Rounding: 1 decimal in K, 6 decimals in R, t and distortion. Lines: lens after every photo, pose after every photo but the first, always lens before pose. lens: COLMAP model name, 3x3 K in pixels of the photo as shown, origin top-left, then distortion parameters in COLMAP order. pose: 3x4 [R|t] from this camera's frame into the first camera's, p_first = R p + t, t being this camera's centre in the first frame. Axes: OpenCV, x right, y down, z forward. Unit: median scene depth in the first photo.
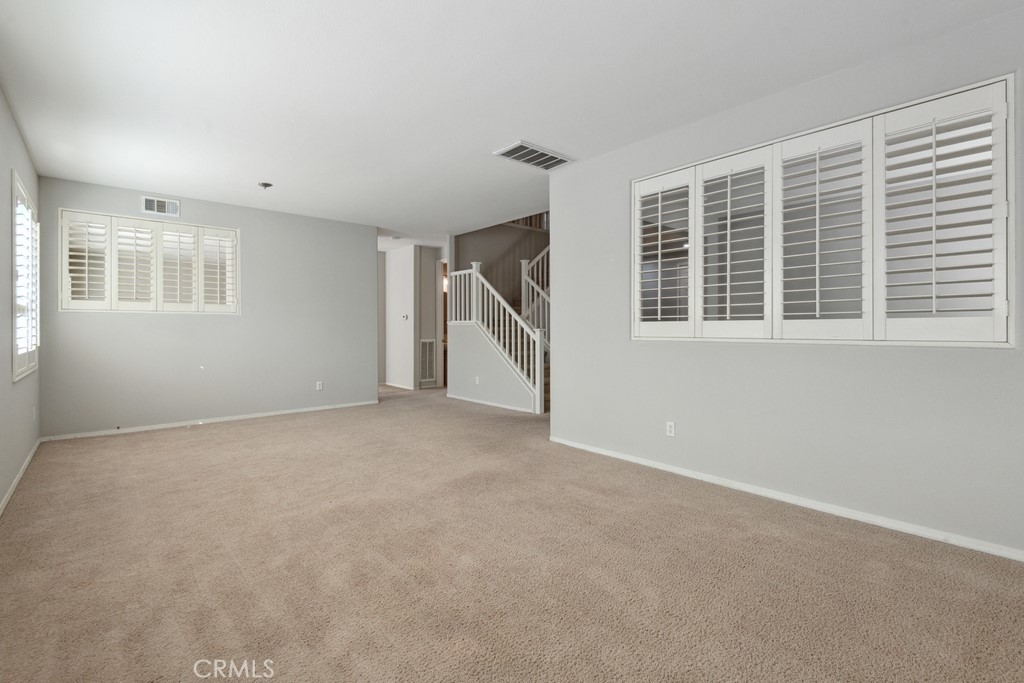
lens RADIAL K [[458.3, 0, 507.6], [0, 458.3, 330.9], [0, 0, 1]] dist [0.000155, -0.000116]
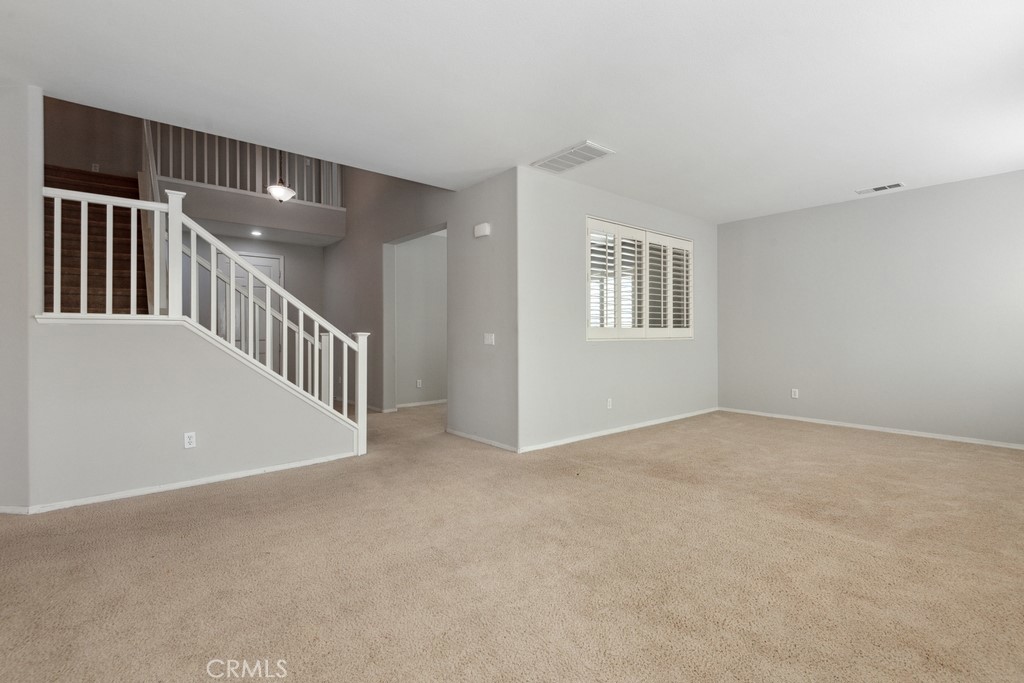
lens RADIAL K [[458.3, 0, 507.6], [0, 458.3, 330.9], [0, 0, 1]] dist [0.000155, -0.000116]
pose [[0.015982, 0.005237, 0.999859, -0.620923], [0.006038, 0.999968, -0.005334, -0.002501], [-0.999854, 0.006122, 0.015950, 0.750773]]
